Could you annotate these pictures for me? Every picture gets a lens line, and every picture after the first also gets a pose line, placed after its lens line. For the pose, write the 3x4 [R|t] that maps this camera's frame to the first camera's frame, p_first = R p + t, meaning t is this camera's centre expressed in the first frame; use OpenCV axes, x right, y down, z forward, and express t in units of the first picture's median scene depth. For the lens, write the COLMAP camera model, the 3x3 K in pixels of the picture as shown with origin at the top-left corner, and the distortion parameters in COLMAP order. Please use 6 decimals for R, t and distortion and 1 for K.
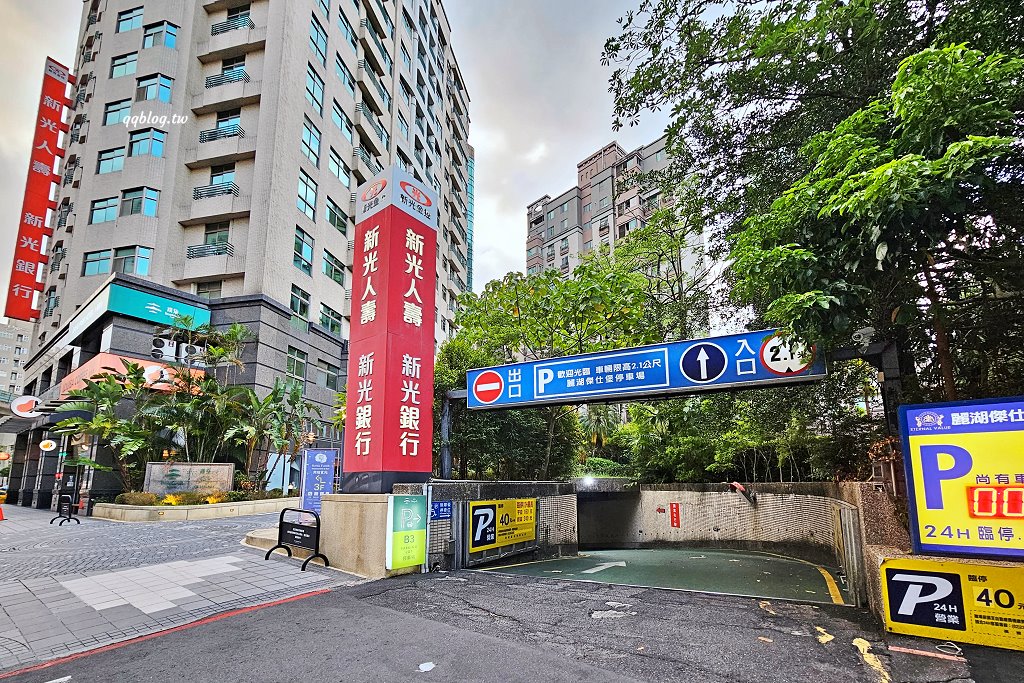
lens RADIAL K [[398.1, 0, 517.2], [0, 398.1, 342.9], [0, 0, 1]] dist [-0.002650, 0.000618]
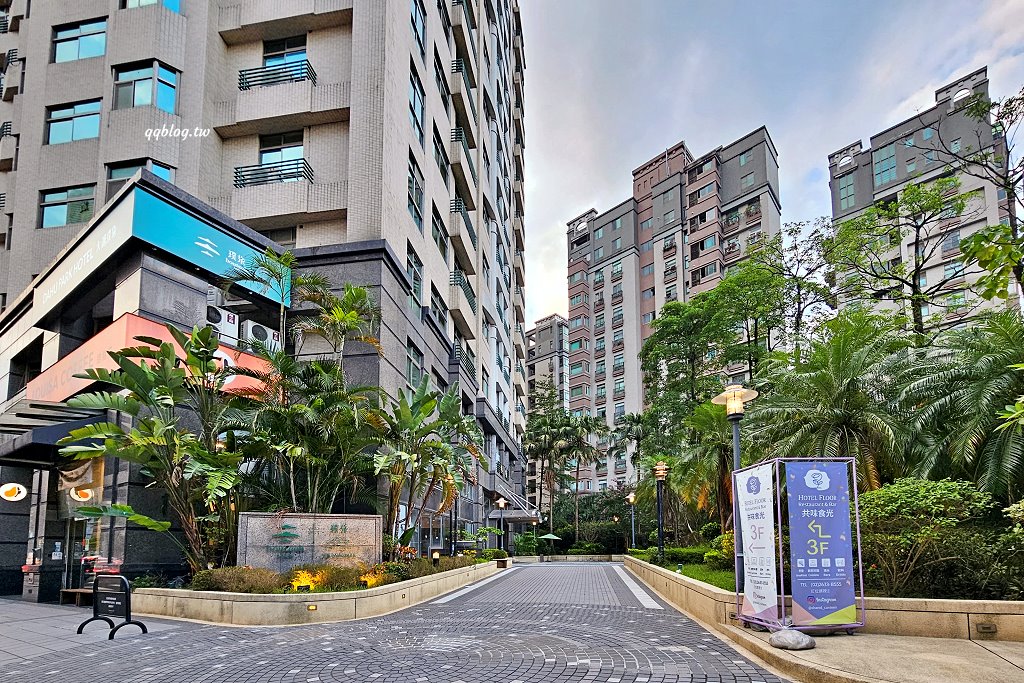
lens RADIAL K [[398.1, 0, 467.2], [0, 398.1, 439.7], [0, 0, 1]] dist [-0.002650, 0.000618]
pose [[0.997833, 0.005347, 0.065577, -0.523606], [-0.009346, 0.998105, 0.060821, 0.132008], [-0.065128, -0.061302, 0.995992, 0.356745]]
